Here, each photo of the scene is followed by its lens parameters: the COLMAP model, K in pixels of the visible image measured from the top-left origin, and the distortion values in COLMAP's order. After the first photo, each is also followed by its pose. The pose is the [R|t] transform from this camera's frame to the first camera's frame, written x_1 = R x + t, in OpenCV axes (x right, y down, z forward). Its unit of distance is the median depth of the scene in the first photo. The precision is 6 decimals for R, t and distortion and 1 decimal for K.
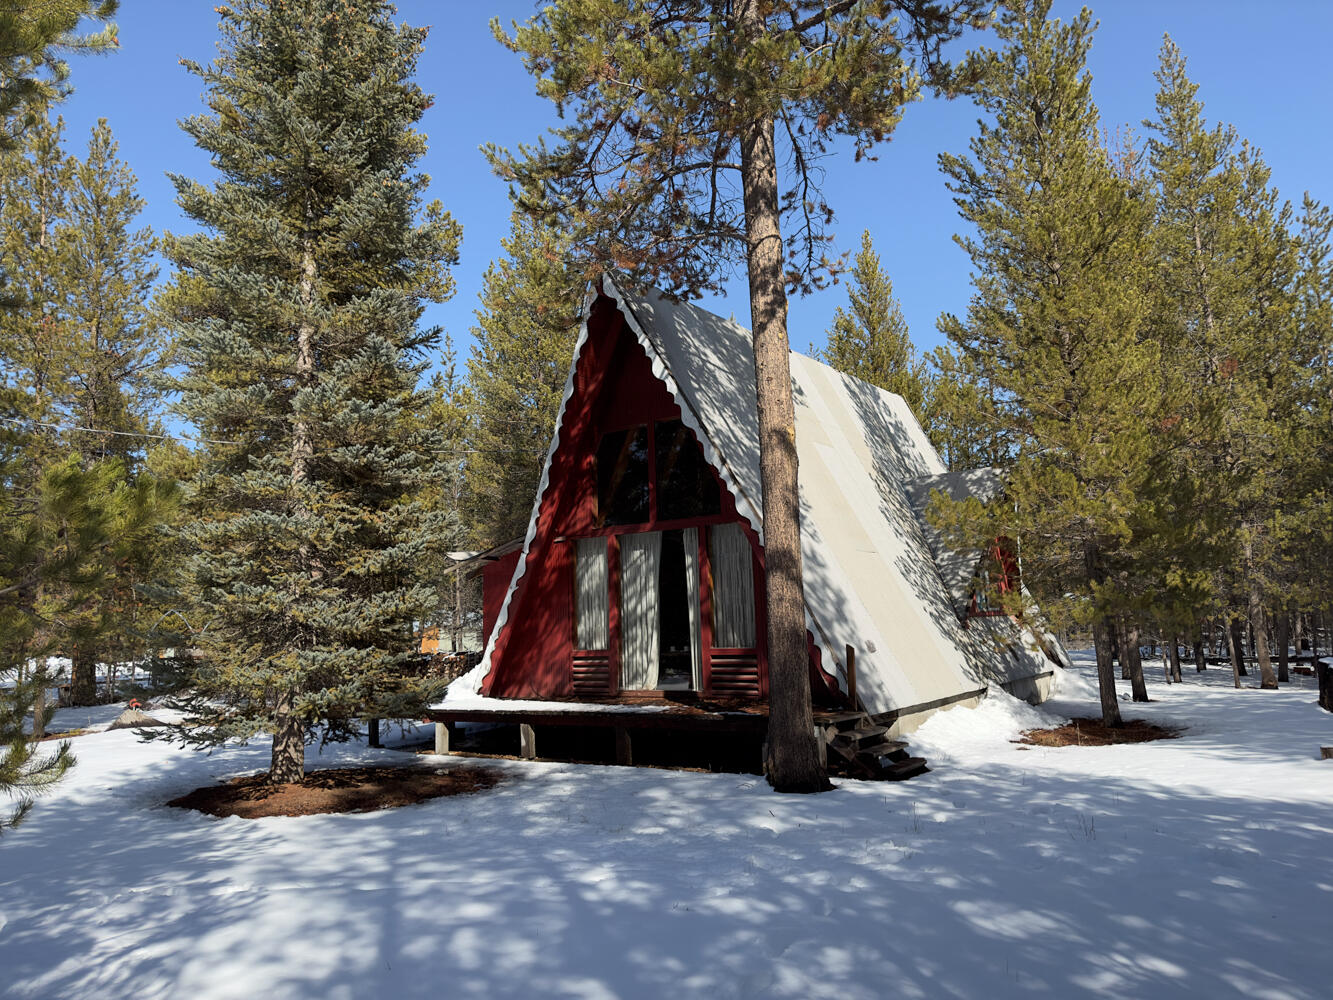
lens RADIAL K [[937.0, 0, 698.3], [0, 937.0, 494.9], [0, 0, 1]] dist [0.062629, -0.062600]
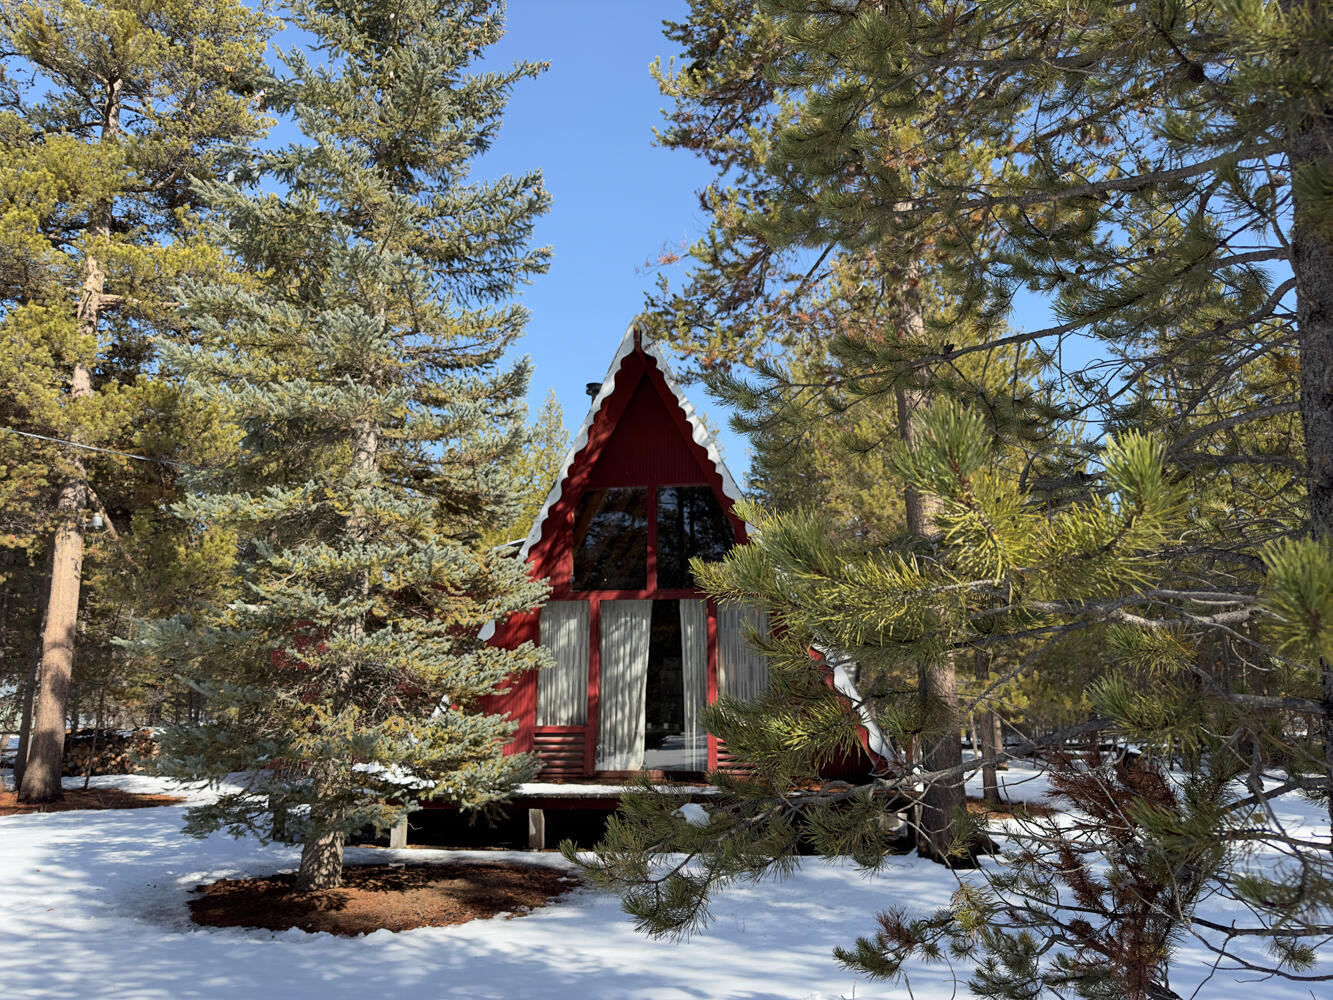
lens RADIAL K [[937.0, 0, 671.7], [0, 937.0, 496.9], [0, 0, 1]] dist [0.062629, -0.062600]
pose [[0.891471, 0.124394, 0.435667, -0.487595], [-0.085542, 0.990489, -0.107773, 0.038358], [-0.444930, 0.058809, 0.893632, 0.131771]]
